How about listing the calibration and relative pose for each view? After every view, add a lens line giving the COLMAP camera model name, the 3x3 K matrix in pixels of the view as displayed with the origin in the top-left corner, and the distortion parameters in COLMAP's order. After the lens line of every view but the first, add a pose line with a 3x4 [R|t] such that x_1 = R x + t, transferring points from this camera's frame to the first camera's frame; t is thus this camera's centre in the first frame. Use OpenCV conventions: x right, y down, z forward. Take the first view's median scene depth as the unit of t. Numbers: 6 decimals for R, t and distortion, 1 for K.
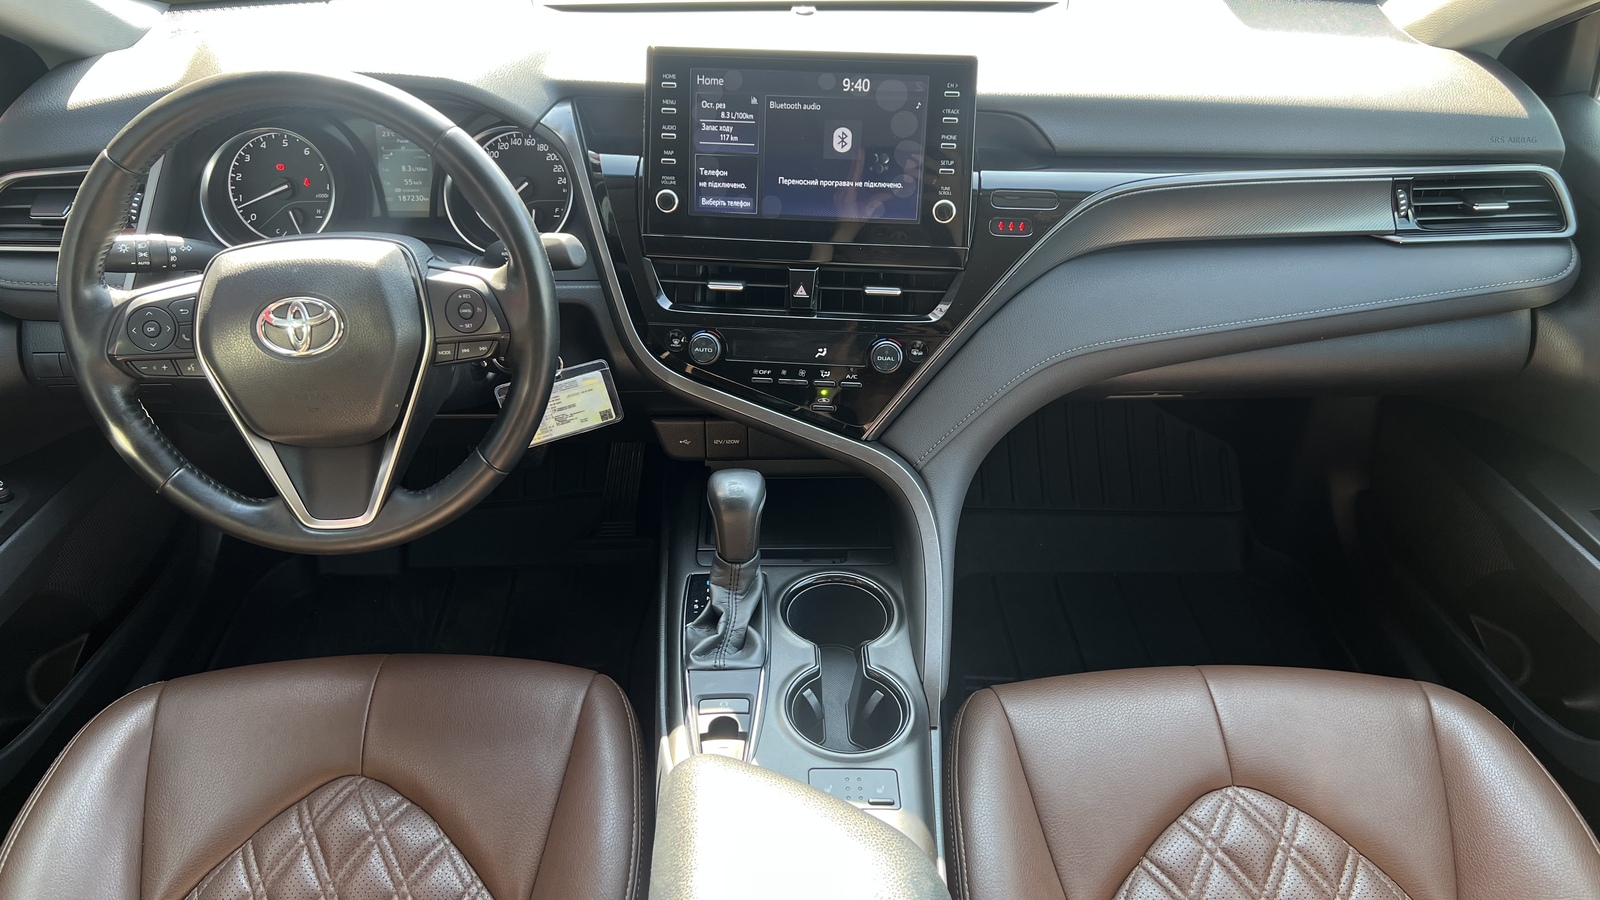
lens RADIAL K [[1199.1, 0, 806.9], [0, 1199.1, 487.4], [0, 0, 1]] dist [0.048329, -0.058302]
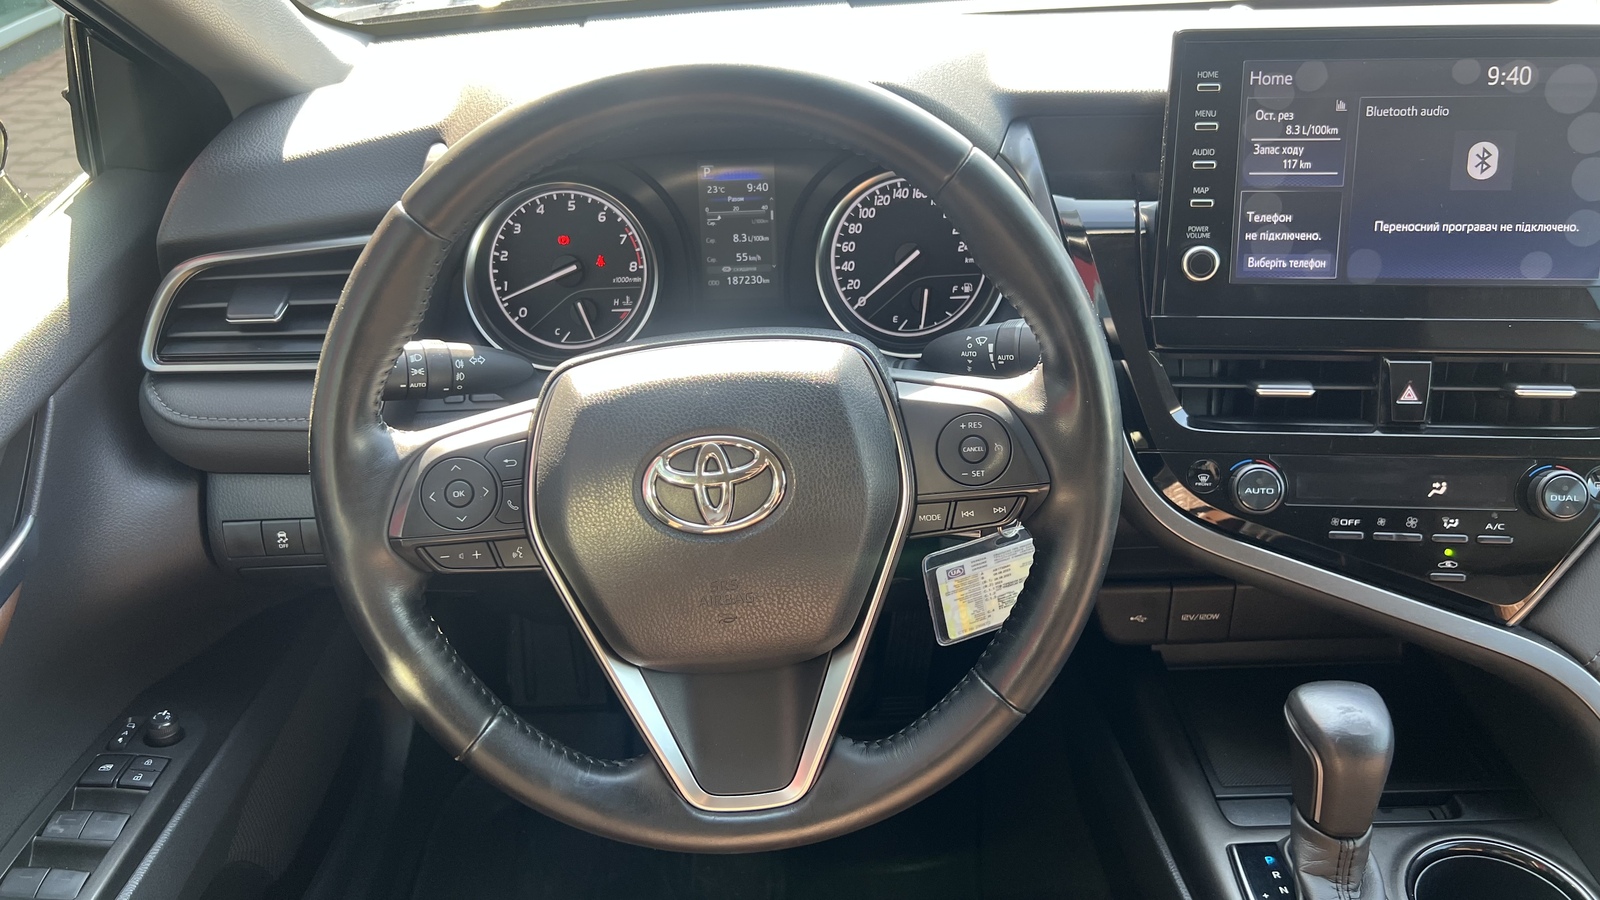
lens RADIAL K [[1266.5, 0, 854.7], [0, 1266.5, 478.5], [0, 0, 1]] dist [0.131935, -0.287161]
pose [[0.999294, -0.026620, -0.026524, -0.289520], [0.024251, 0.996003, -0.085963, -0.069516], [0.028706, 0.085259, 0.995945, 0.323592]]
